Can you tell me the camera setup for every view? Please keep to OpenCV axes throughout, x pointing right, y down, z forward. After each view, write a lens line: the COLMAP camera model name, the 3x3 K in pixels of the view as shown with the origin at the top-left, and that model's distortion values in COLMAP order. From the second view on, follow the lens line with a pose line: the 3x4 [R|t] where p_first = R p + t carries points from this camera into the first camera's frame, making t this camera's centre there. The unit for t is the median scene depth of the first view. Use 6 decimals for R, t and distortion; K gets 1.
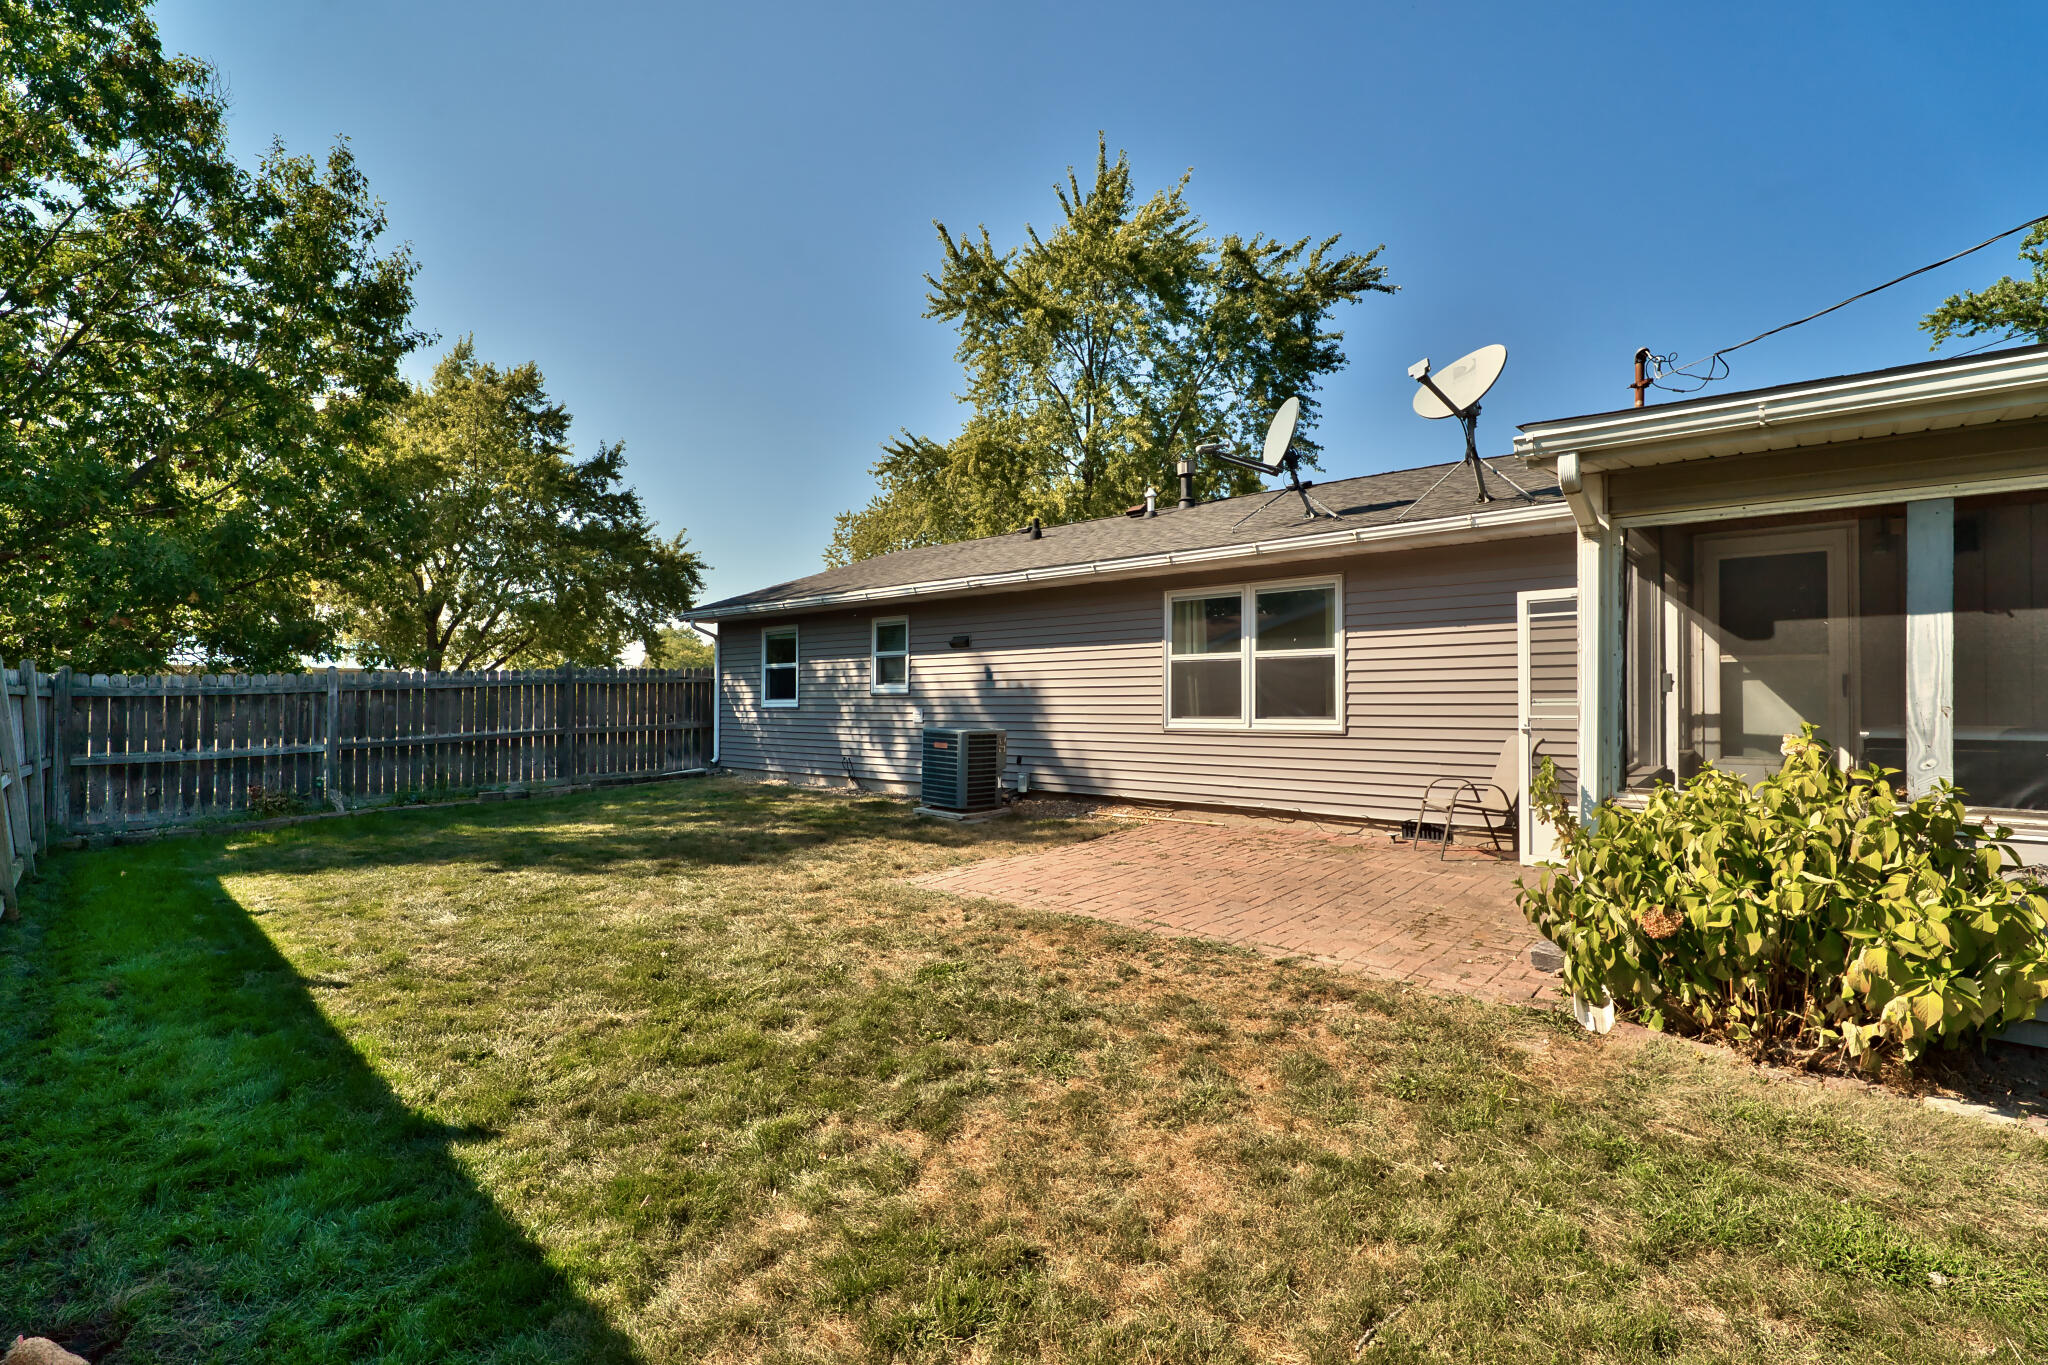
lens RADIAL K [[942.3, 0, 1025.7], [0, 942.3, 699.5], [0, 0, 1]] dist [-0.005017, -0.000185]
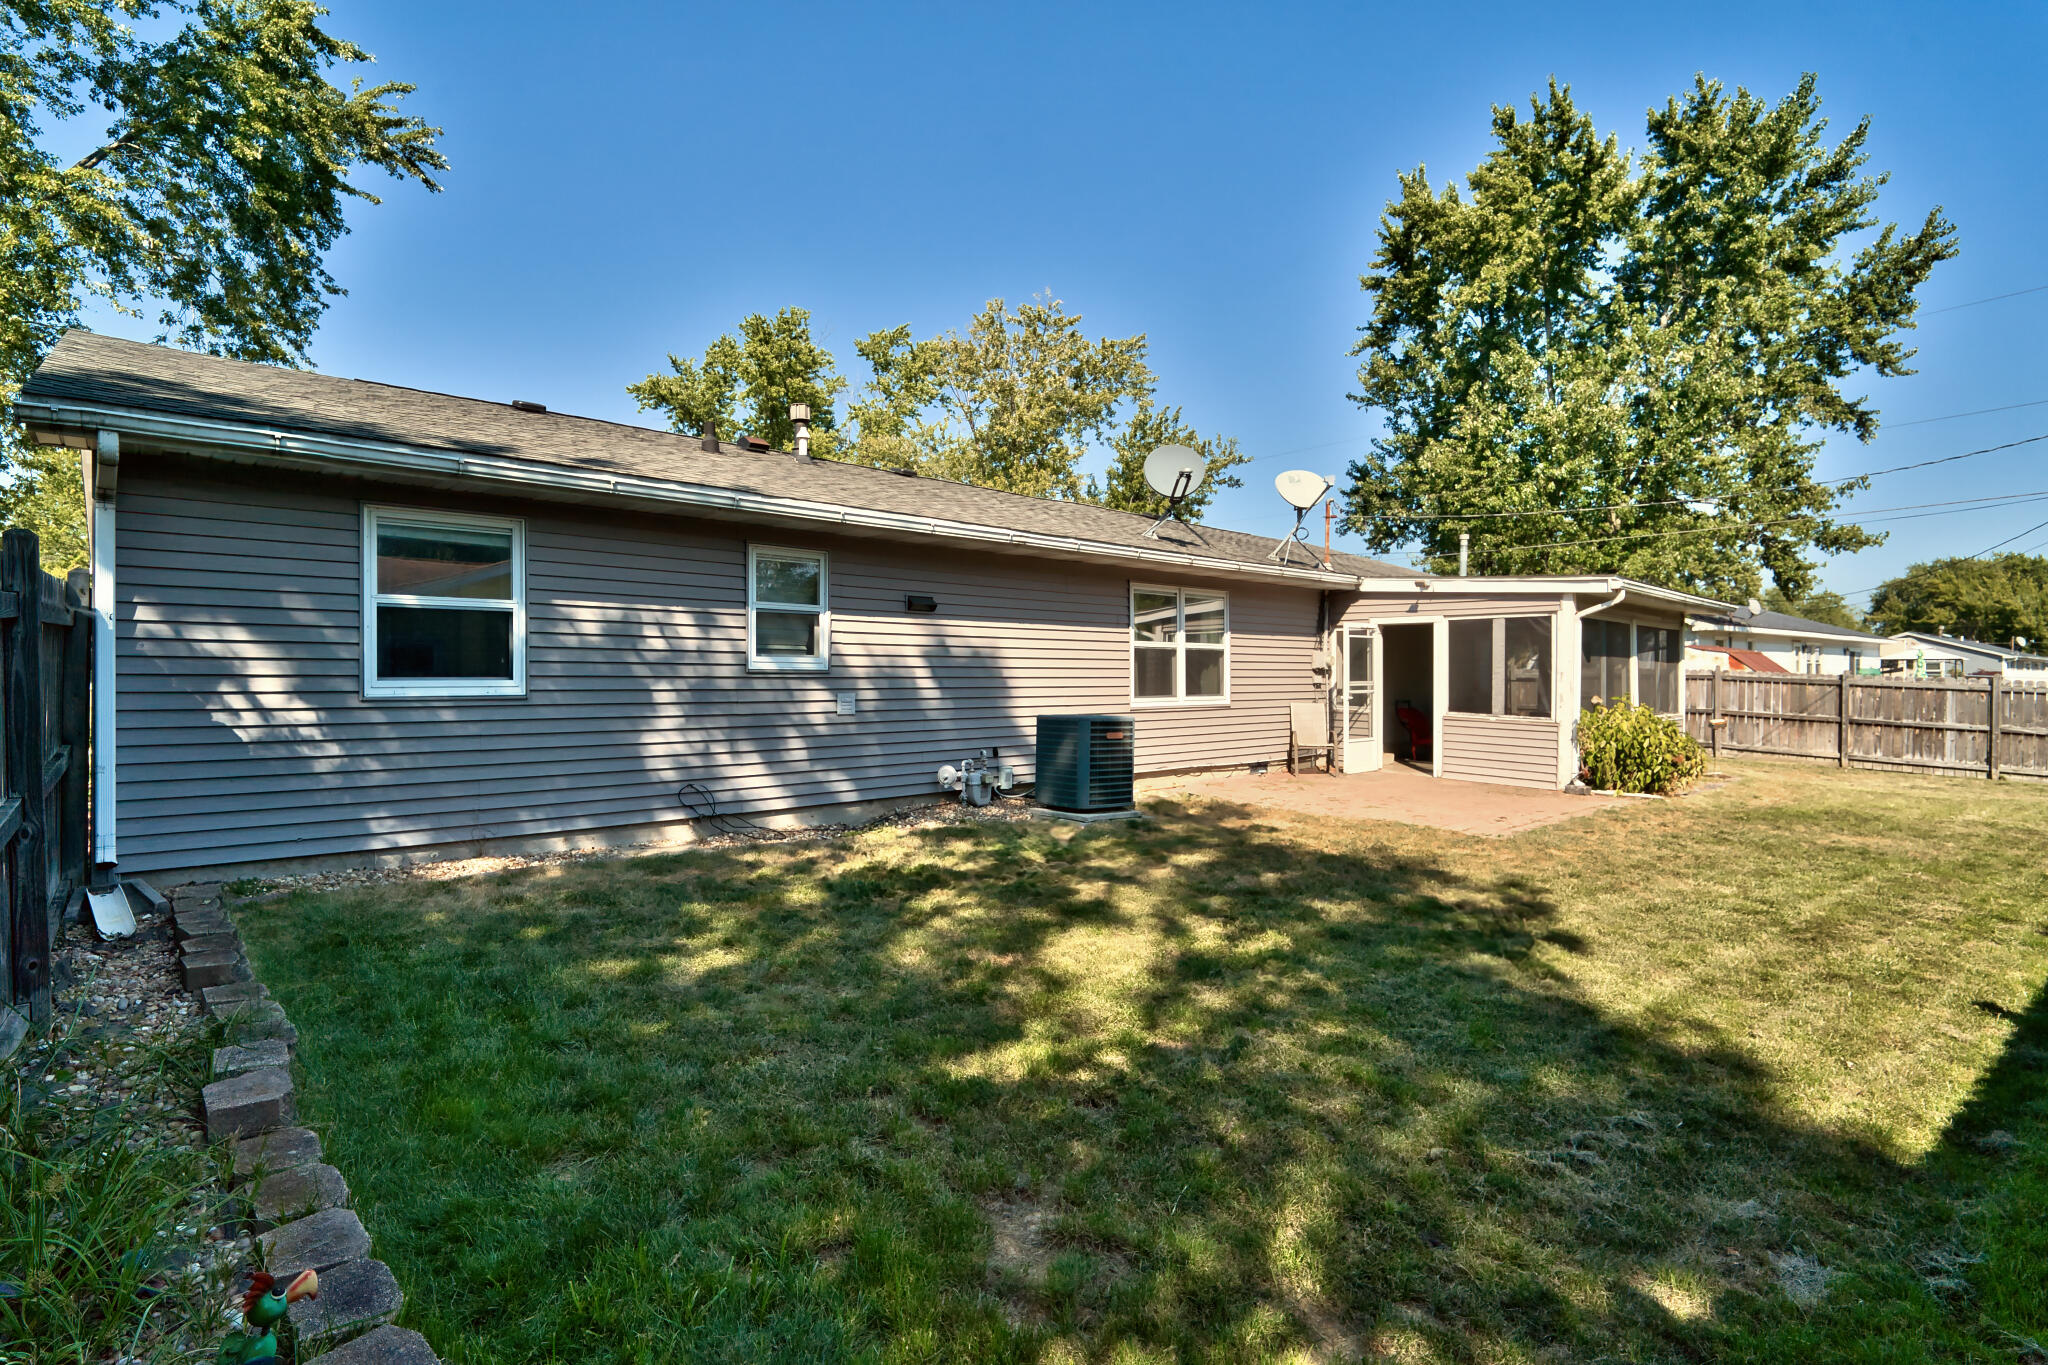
lens RADIAL K [[951.5, 0, 1016.5], [0, 951.5, 683.5], [0, 0, 1]] dist [-0.003536, -0.000248]
pose [[0.125458, -0.001377, 0.992098, -0.770052], [-0.002553, 0.999995, 0.001711, 0.000937], [-0.992096, -0.002748, 0.125454, 0.786275]]
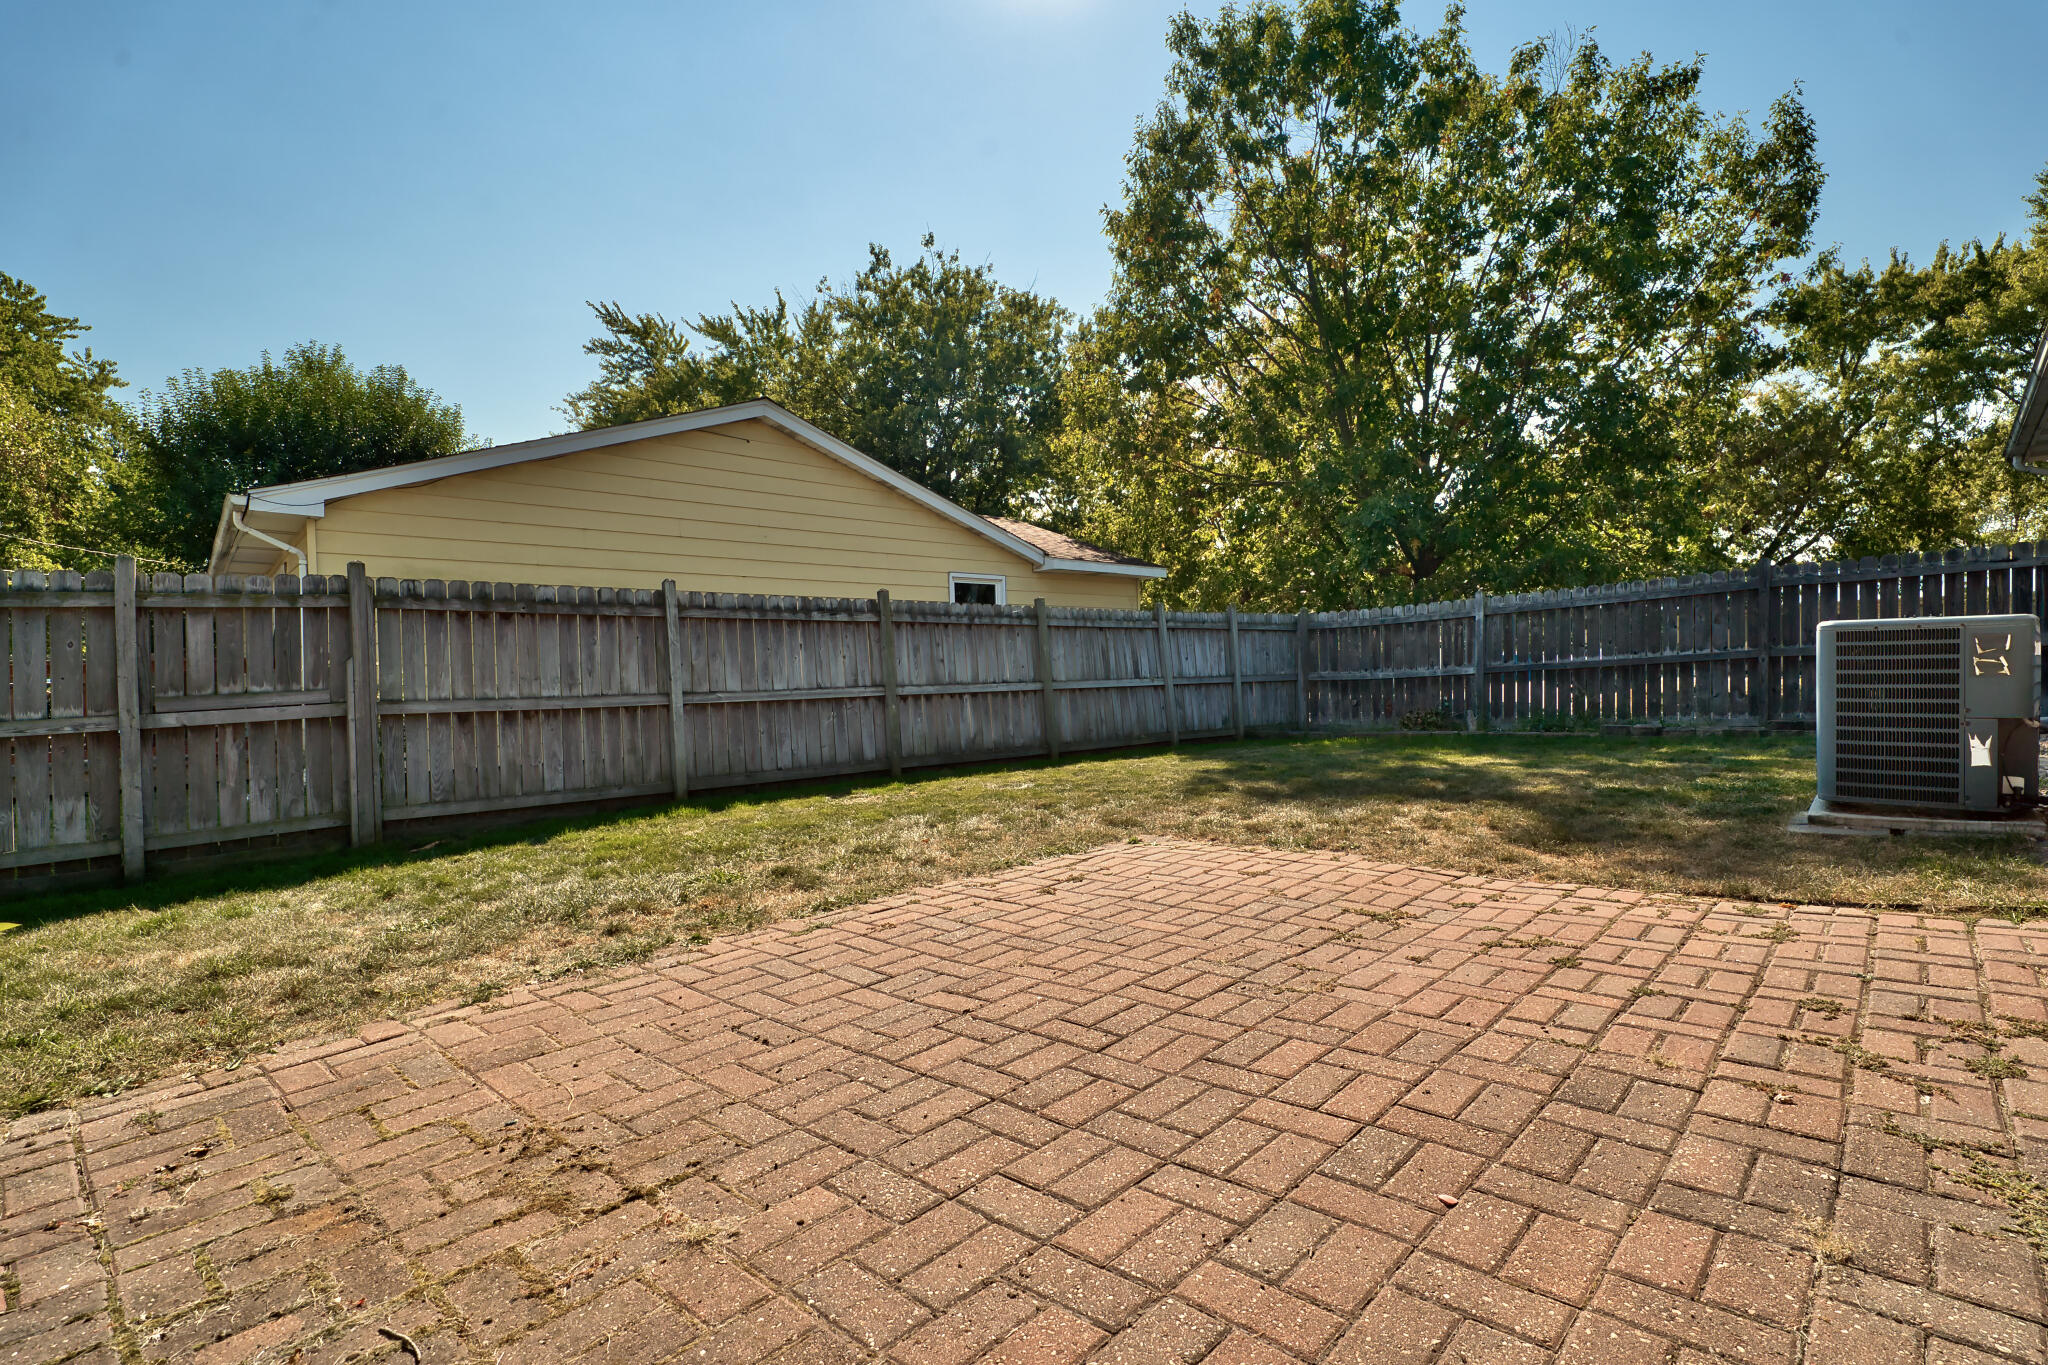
lens RADIAL K [[951.5, 0, 1016.5], [0, 951.5, 683.5], [0, 0, 1]] dist [-0.003536, -0.000248]
pose [[-0.058841, 0.014061, -0.998168, 0.309470], [0.025594, 0.999593, 0.012572, 0.037053], [0.997939, -0.024807, -0.059177, 0.510265]]
